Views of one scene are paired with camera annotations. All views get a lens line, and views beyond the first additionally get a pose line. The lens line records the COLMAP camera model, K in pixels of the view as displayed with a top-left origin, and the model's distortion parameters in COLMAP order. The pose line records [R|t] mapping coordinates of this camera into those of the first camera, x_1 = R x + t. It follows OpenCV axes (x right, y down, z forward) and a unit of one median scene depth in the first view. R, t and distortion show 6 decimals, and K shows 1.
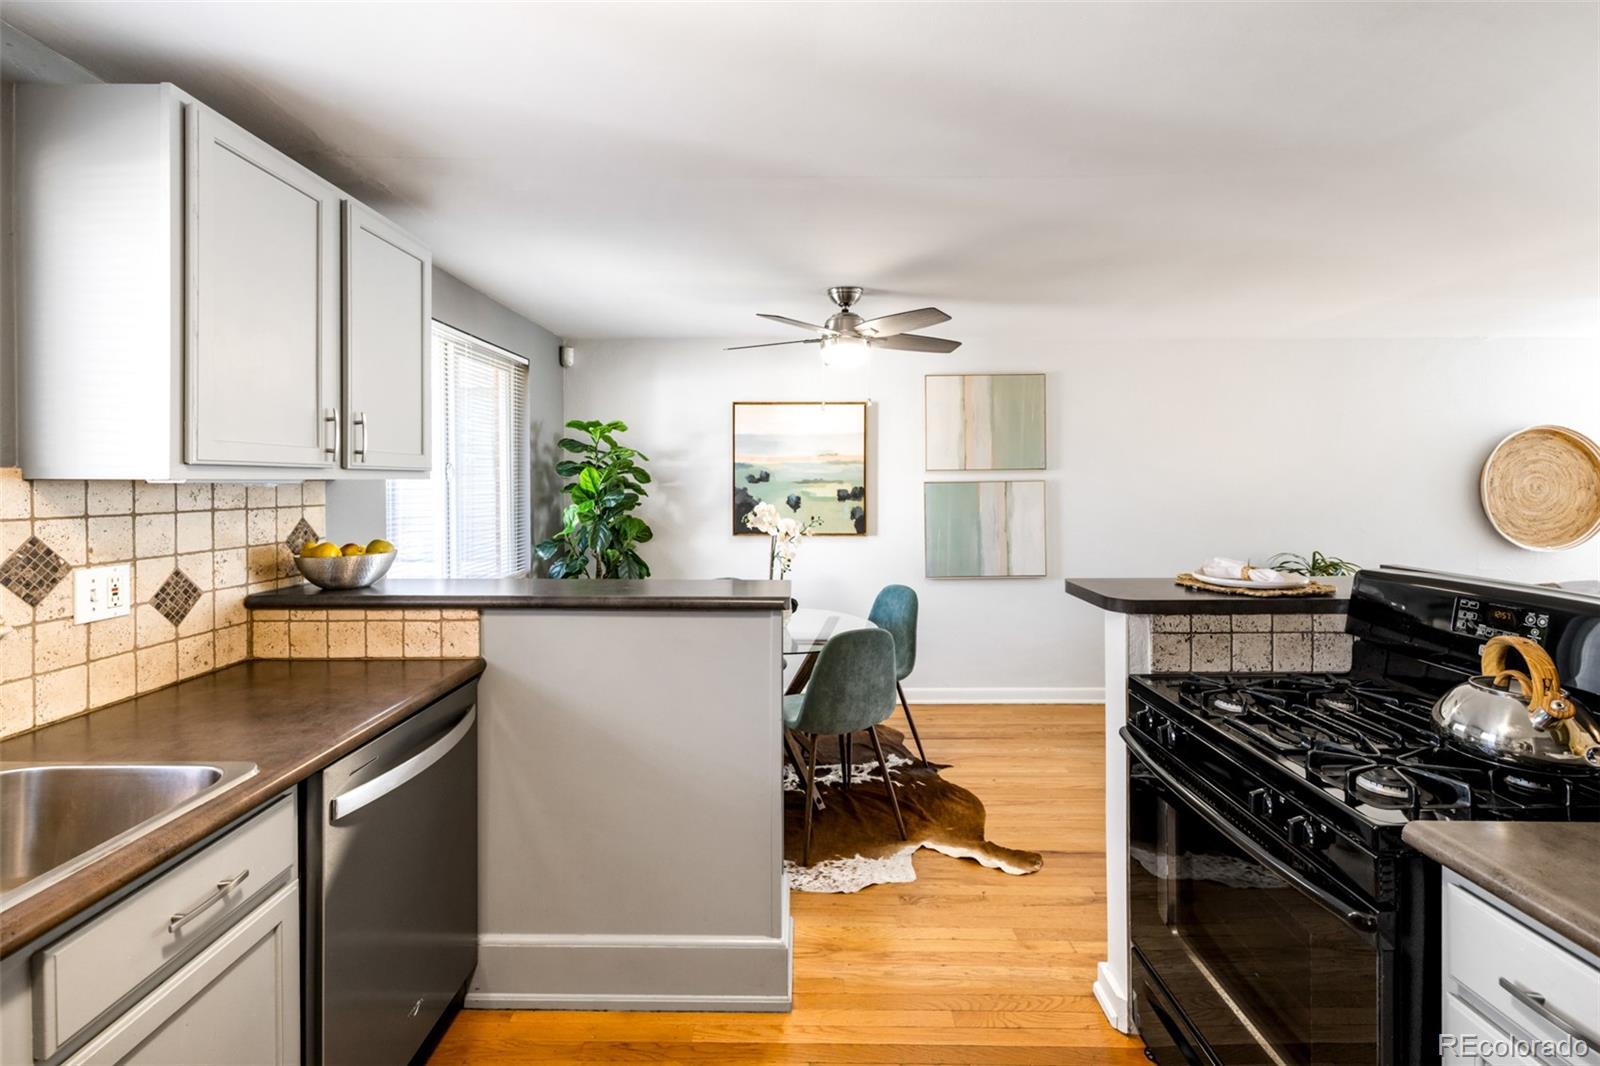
lens RADIAL K [[678.0, 0, 800.5], [0, 678.0, 480.3], [0, 0, 1]] dist [-0.002555, 0.000248]
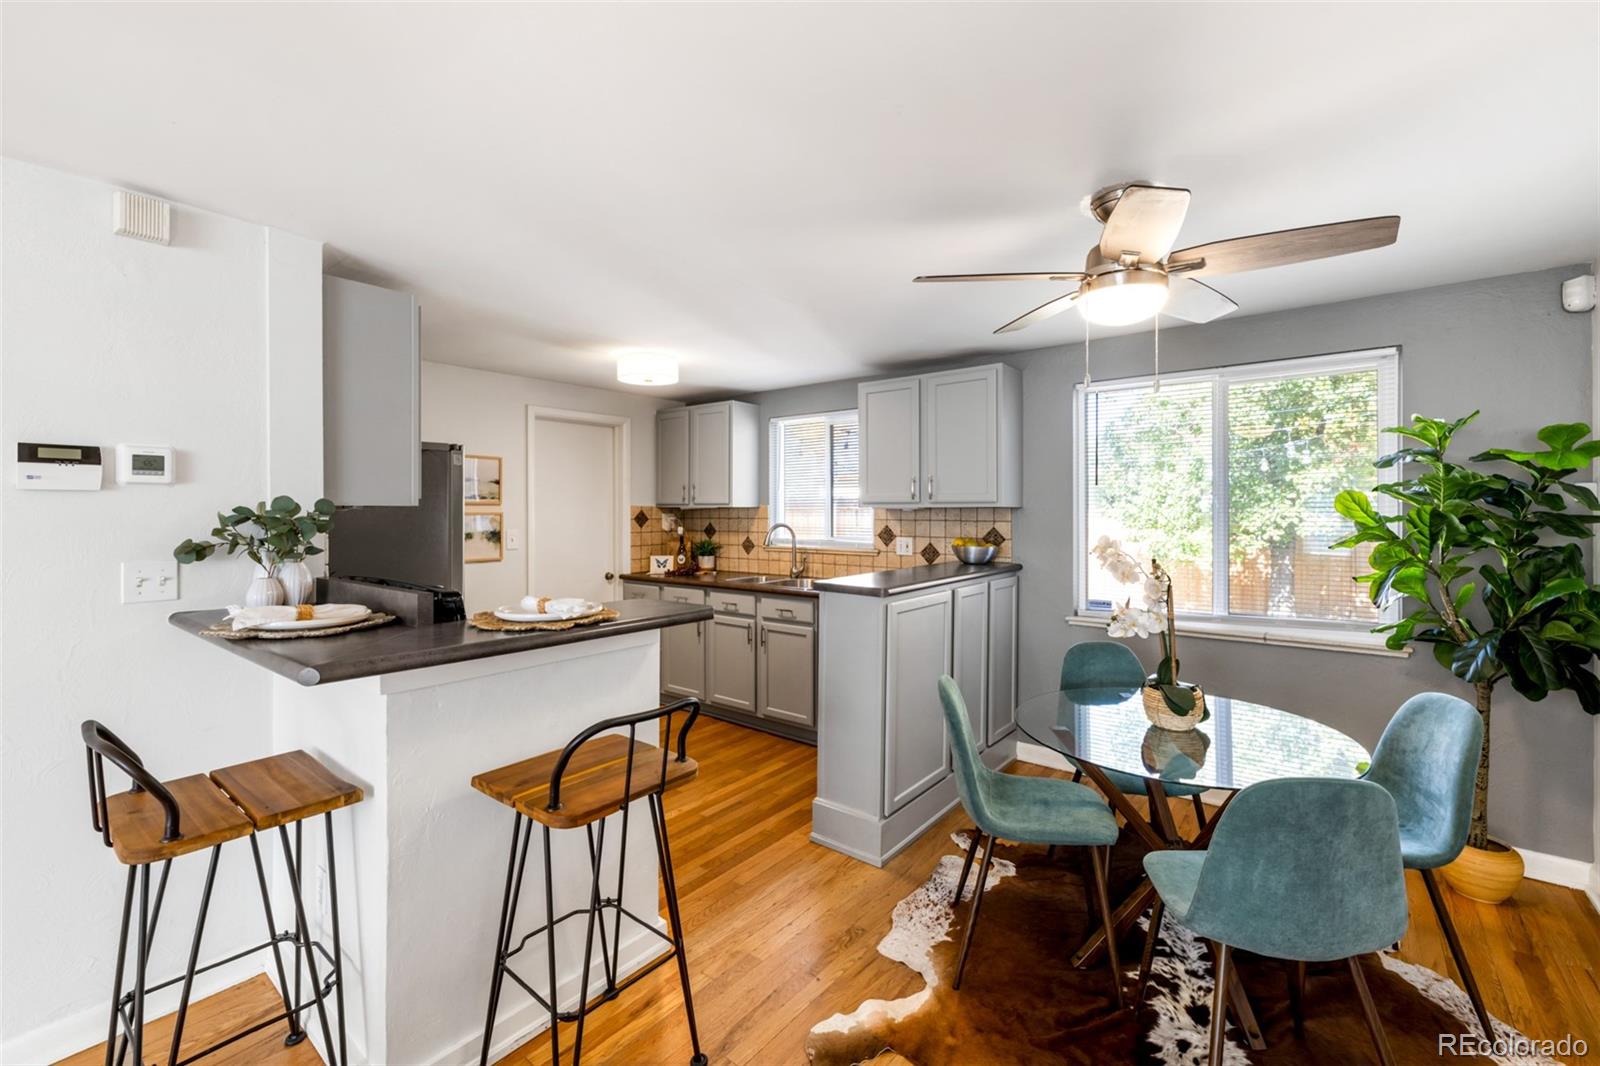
lens RADIAL K [[678.0, 0, 800.7], [0, 678.0, 517.8], [0, 0, 1]] dist [-0.002555, 0.000248]
pose [[-0.616871, 0.013681, -0.786945, 1.335232], [0.003575, 0.999887, 0.014581, -0.001109], [0.787056, 0.006182, -0.616851, 2.102203]]
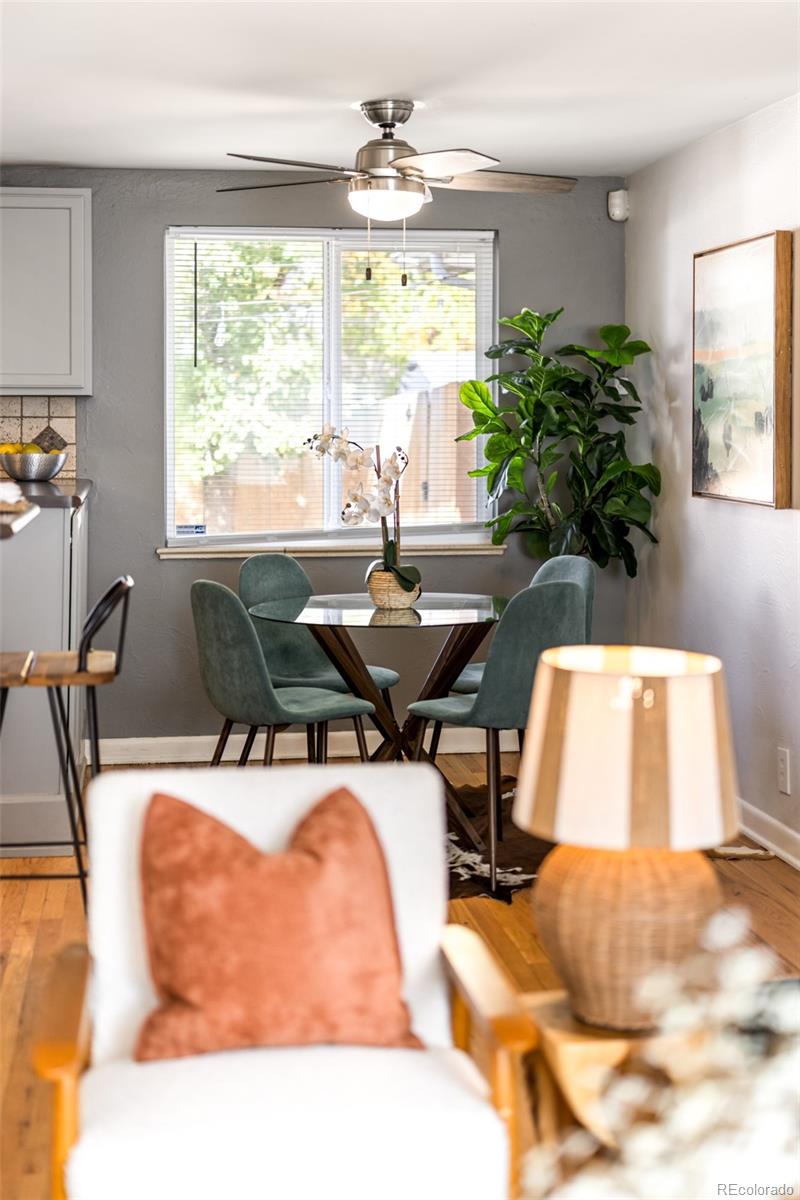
lens RADIAL K [[1838.5, 0, 449.6], [0, 1838.5, 526.3], [0, 0, 1]] dist [0.049707, 0.000000]
pose [[0.175127, 0.059840, -0.982726, 3.398874], [-0.001035, 0.998162, 0.060596, 0.038737], [0.984545, -0.009594, 0.174867, 1.360721]]
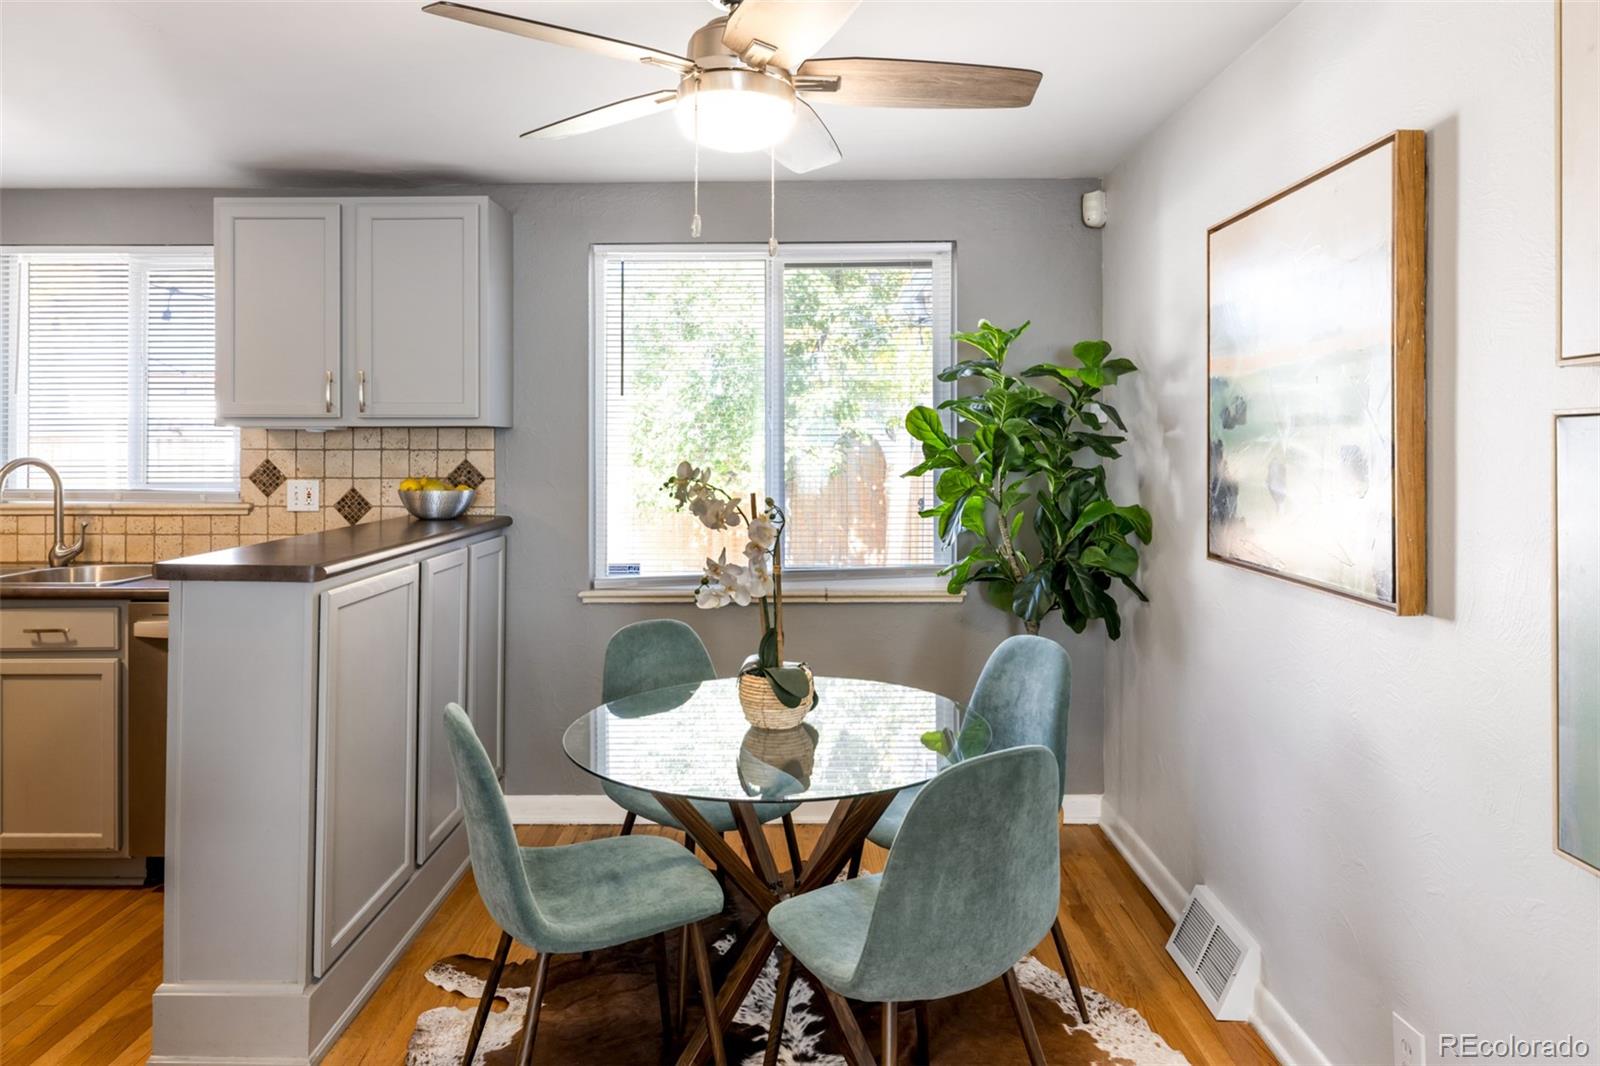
lens RADIAL K [[1023.5, 0, 798.1], [0, 1023.5, 452.0], [0, 0, 1]] dist [-0.005180, 0.002338]
pose [[0.002891, 0.010877, -0.999937, 1.288781], [0.001052, 0.999940, 0.010880, 0.027636], [0.999995, -0.001084, 0.002879, 1.896550]]
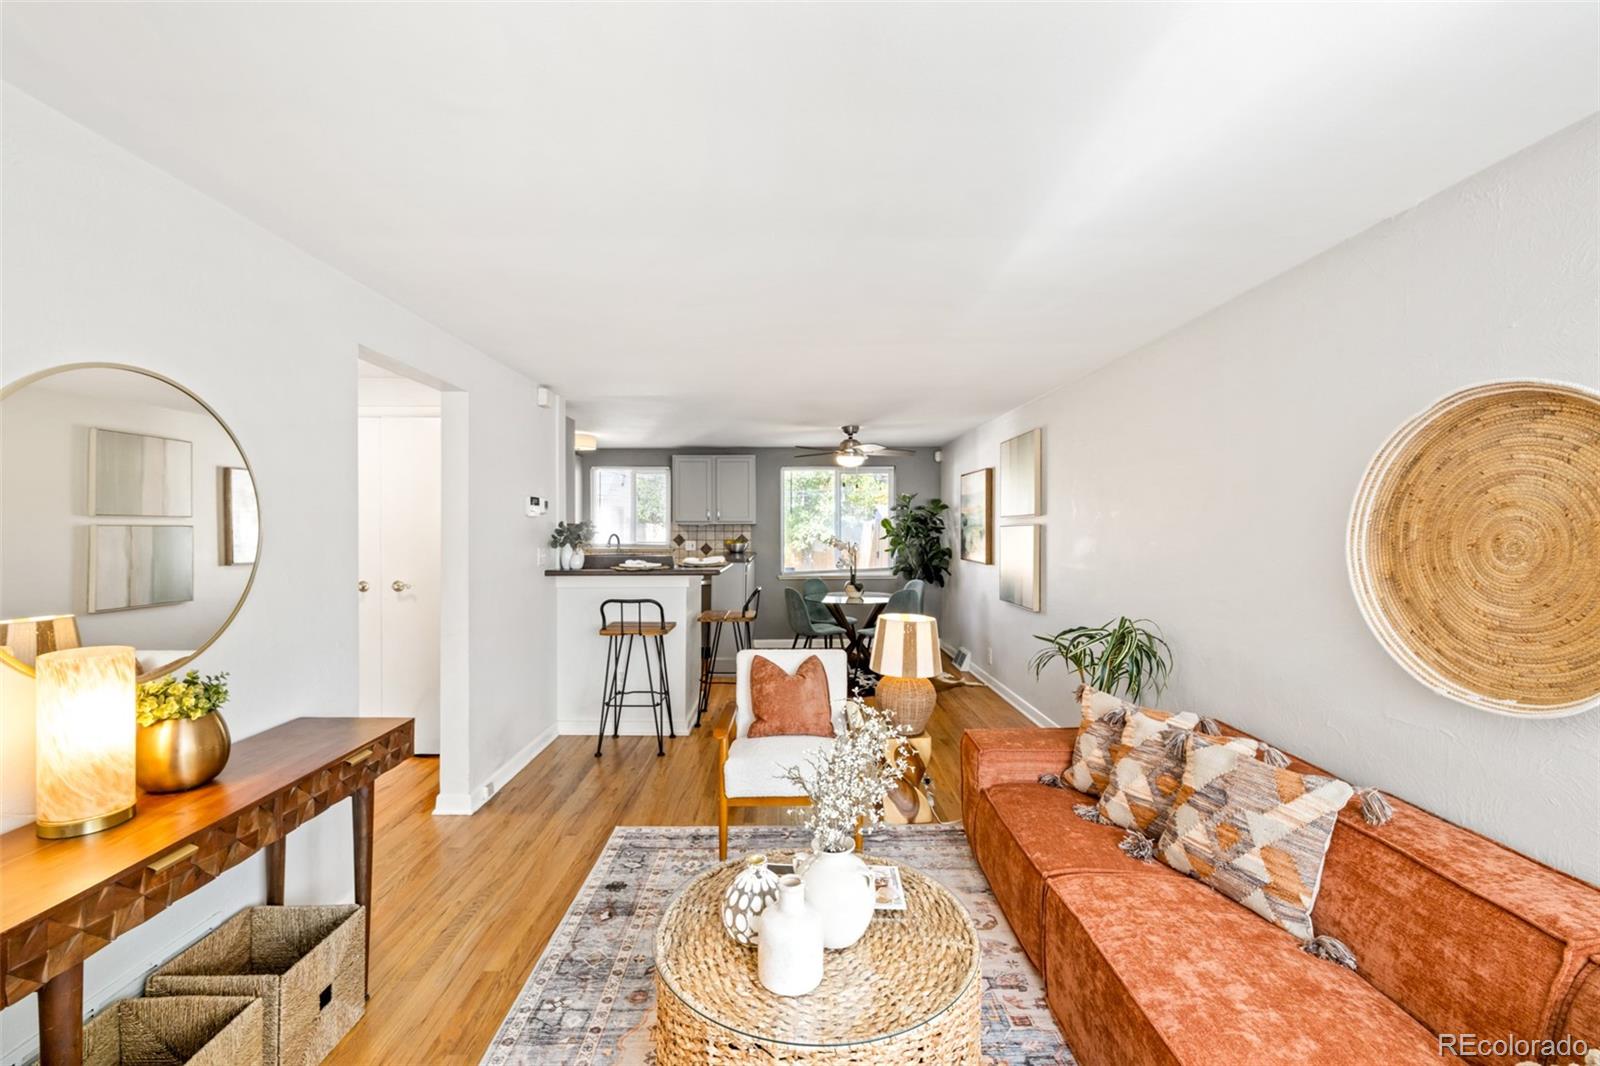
lens RADIAL K [[678.0, 0, 803.5], [0, 678.0, 558.1], [0, 0, 1]] dist [-0.002555, 0.000248]
pose [[0.029770, 0.050523, -0.998279, 3.706529], [0.000804, 0.998720, 0.050569, -0.004315], [0.999556, -0.002308, 0.029691, 1.476699]]
